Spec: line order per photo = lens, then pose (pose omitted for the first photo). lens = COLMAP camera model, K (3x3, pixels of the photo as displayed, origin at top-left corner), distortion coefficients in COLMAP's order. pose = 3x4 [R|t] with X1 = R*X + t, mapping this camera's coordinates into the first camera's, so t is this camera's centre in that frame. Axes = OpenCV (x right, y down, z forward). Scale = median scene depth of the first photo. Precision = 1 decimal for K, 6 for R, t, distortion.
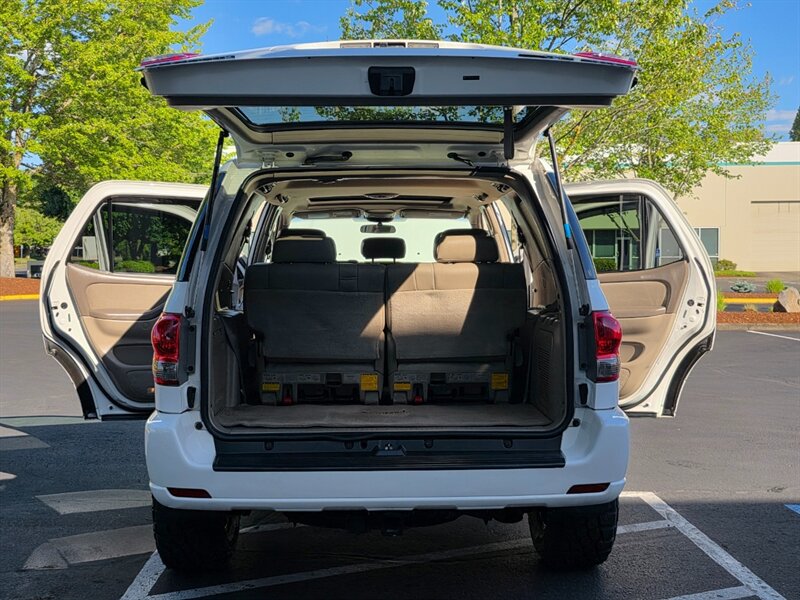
lens RADIAL K [[930.0, 0, 389.1], [0, 930.0, 302.0], [0, 0, 1]] dist [0.066293, -0.034192]
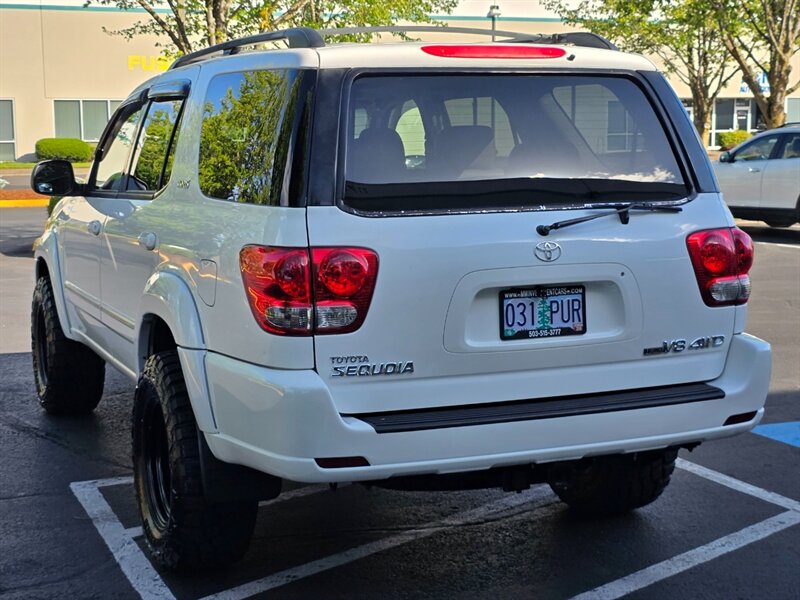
lens RADIAL K [[1280.2, 0, 385.5], [0, 1280.2, 299.4], [0, 0, 1]] dist [0.126525, -0.138519]
pose [[0.932659, -0.050945, 0.357143, -0.413022], [0.023356, 0.996429, 0.081143, -0.023221], [-0.360001, -0.067337, 0.930519, -0.048177]]
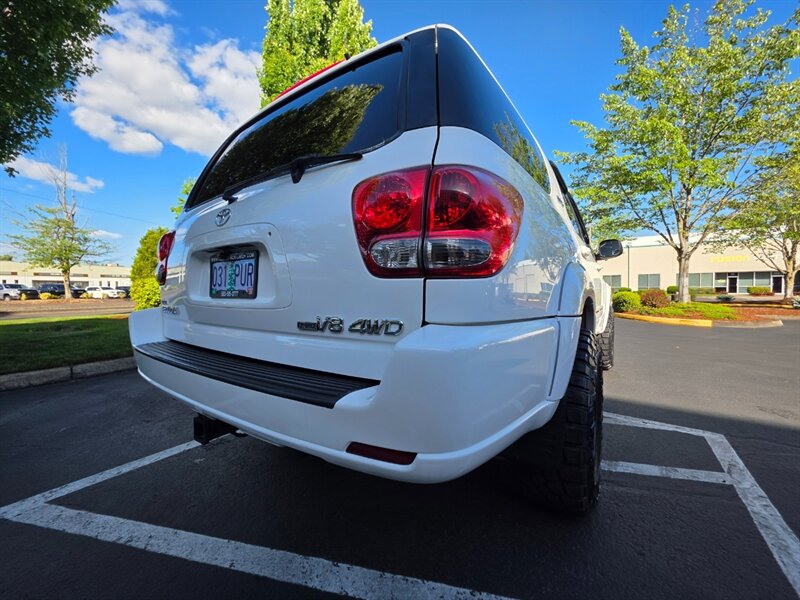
lens RADIAL K [[316.6, 0, 401.6], [0, 316.6, 299.4], [0, 0, 1]] dist [0.003899, -0.000213]
pose [[0.809939, 0.017871, -0.586242, 0.243680], [-0.027354, 0.999599, -0.007319, 0.075547], [0.585876, 0.021964, 0.810103, 0.609871]]
